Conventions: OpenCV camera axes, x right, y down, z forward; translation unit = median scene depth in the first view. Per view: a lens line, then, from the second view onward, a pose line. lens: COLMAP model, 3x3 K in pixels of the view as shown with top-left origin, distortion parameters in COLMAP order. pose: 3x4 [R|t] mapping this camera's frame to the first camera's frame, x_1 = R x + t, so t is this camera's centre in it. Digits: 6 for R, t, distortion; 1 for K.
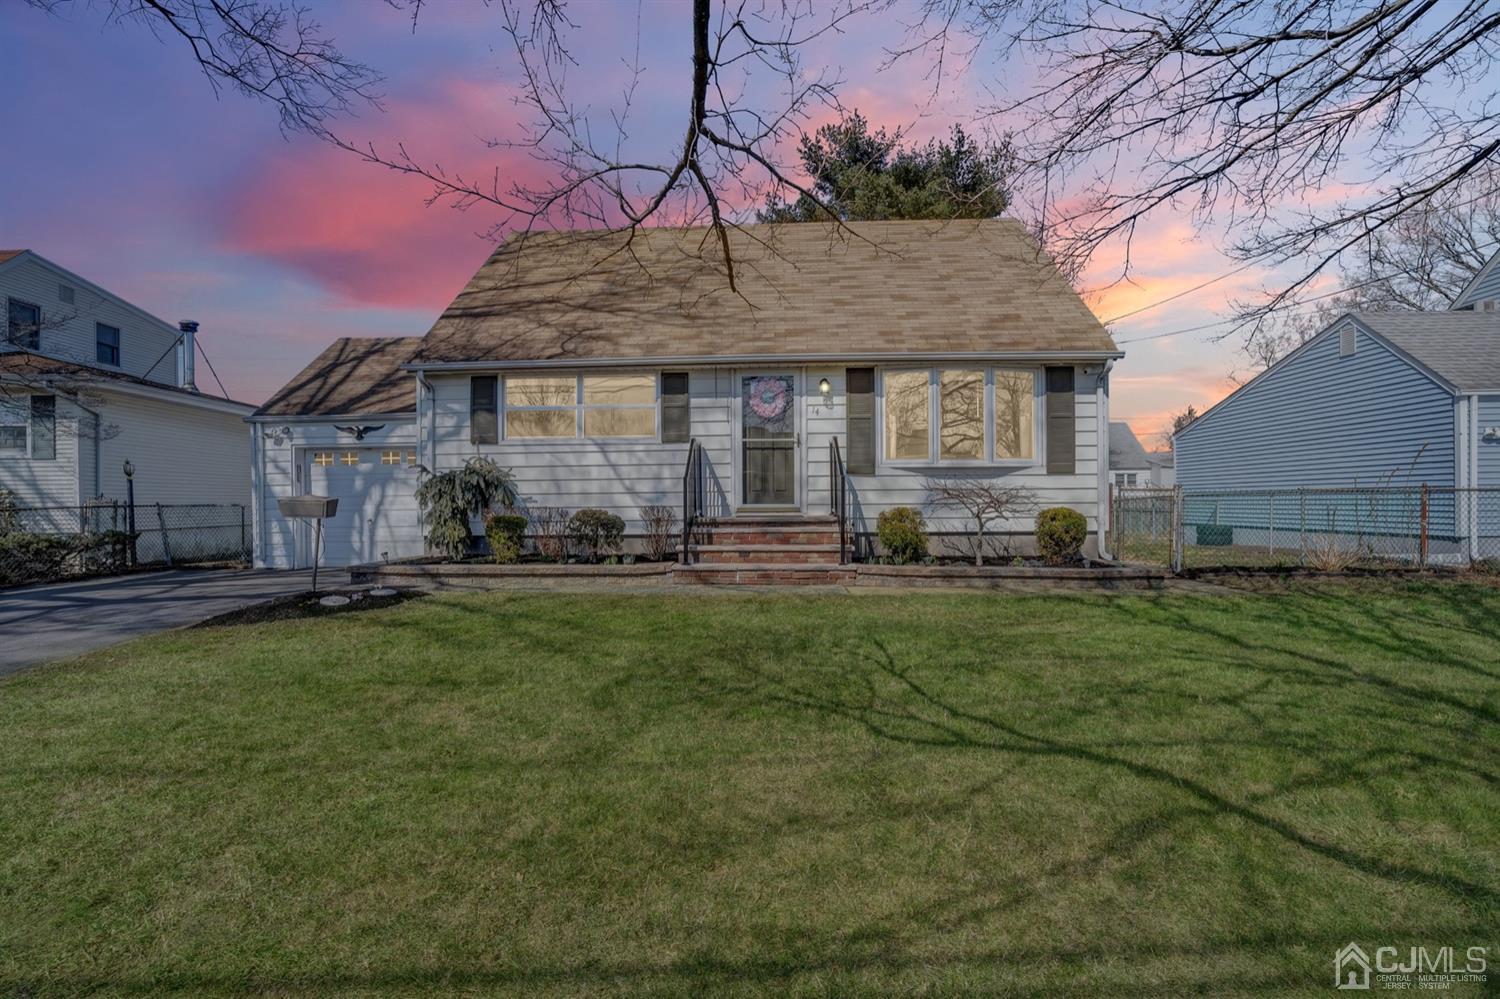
lens RADIAL K [[693.8, 0, 743.5], [0, 693.8, 508.2], [0, 0, 1]] dist [-0.068807, 0.026228]
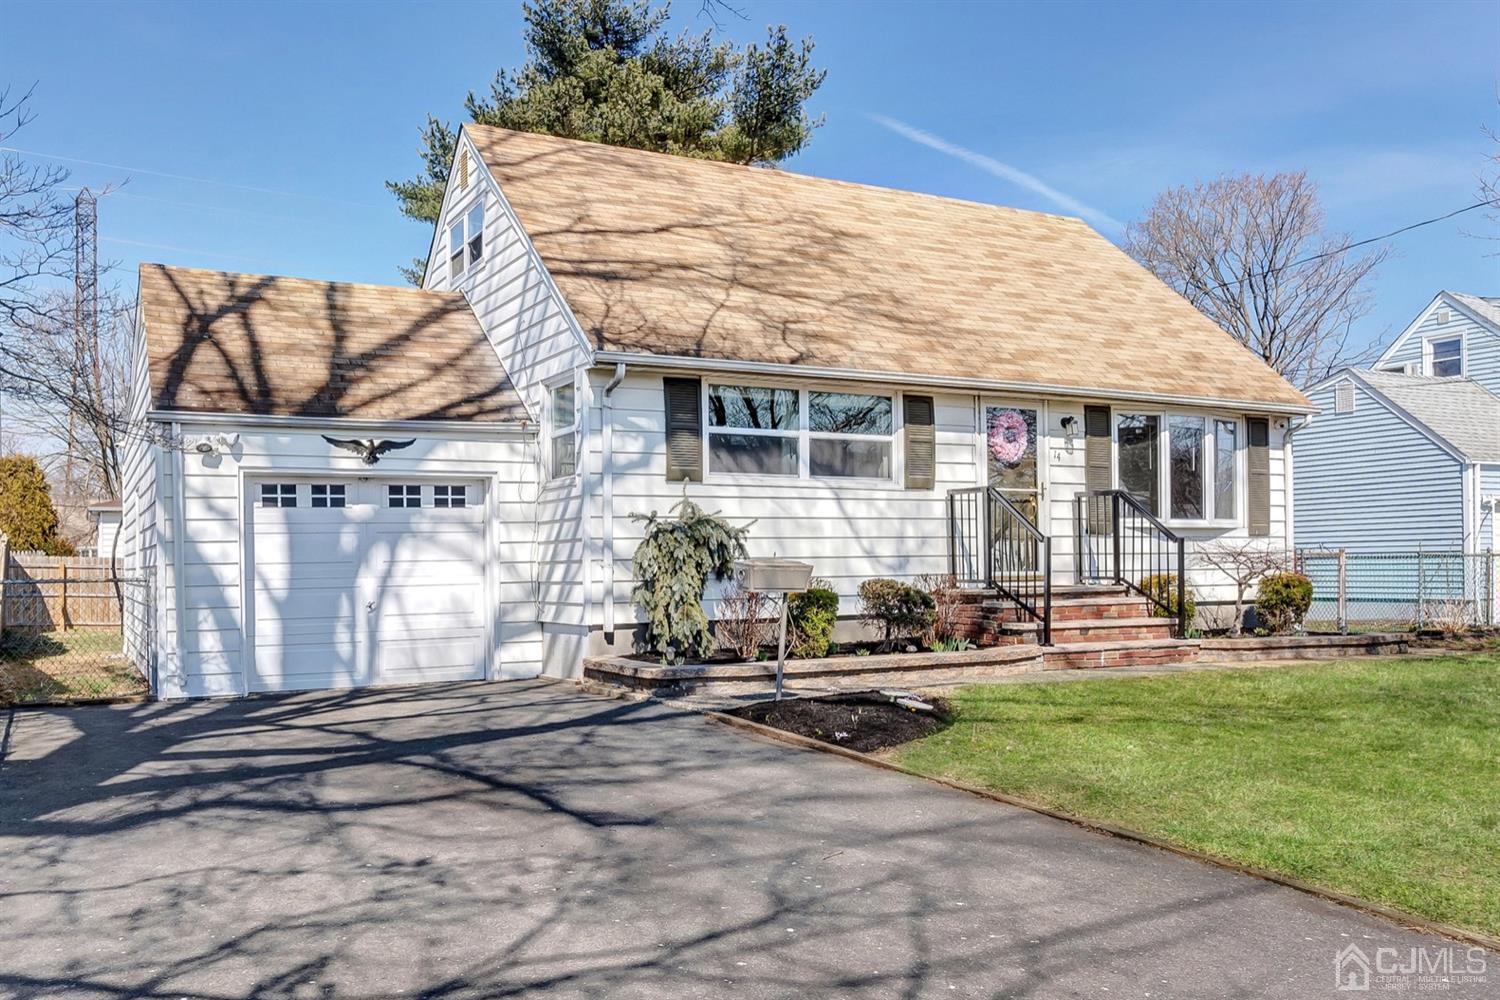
lens RADIAL K [[1140.3, 0, 749.3], [0, 1140.3, 585.7], [0, 0, 1]] dist [-0.042365, 0.008435]
pose [[0.874806, -0.011170, 0.484344, -0.850539], [0.011501, 0.999931, 0.002287, 0.004017], [-0.484337, 0.003570, 0.874874, 0.016007]]
